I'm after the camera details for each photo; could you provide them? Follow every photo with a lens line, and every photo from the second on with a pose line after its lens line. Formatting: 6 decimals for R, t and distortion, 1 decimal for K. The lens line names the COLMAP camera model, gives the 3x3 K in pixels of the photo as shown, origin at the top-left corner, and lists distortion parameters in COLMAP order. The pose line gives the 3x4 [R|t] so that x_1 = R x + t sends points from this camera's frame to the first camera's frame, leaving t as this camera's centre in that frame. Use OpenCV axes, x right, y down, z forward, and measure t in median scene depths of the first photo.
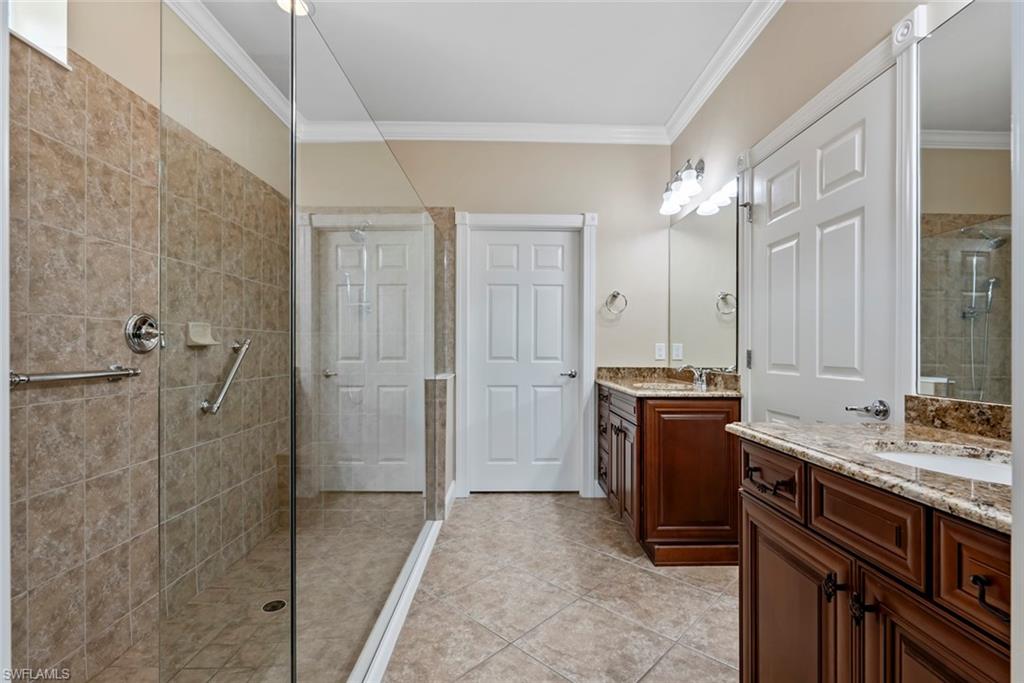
lens RADIAL K [[460.4, 0, 509.4], [0, 460.4, 344.6], [0, 0, 1]] dist [-0.002369, 0.000923]
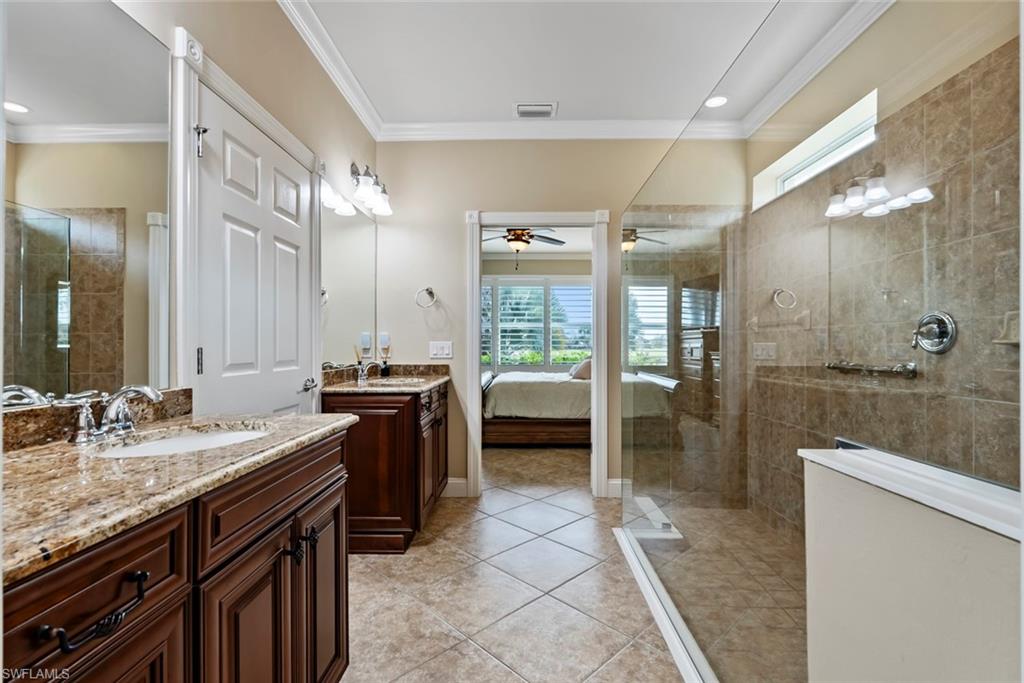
lens RADIAL K [[460.4, 0, 514.9], [0, 460.4, 343.8], [0, 0, 1]] dist [-0.002369, 0.000923]
pose [[-0.999825, -0.004223, 0.018243, 0.060650], [-0.004482, 0.999889, -0.014176, 0.016575], [-0.018181, -0.014256, -0.999733, 2.043747]]
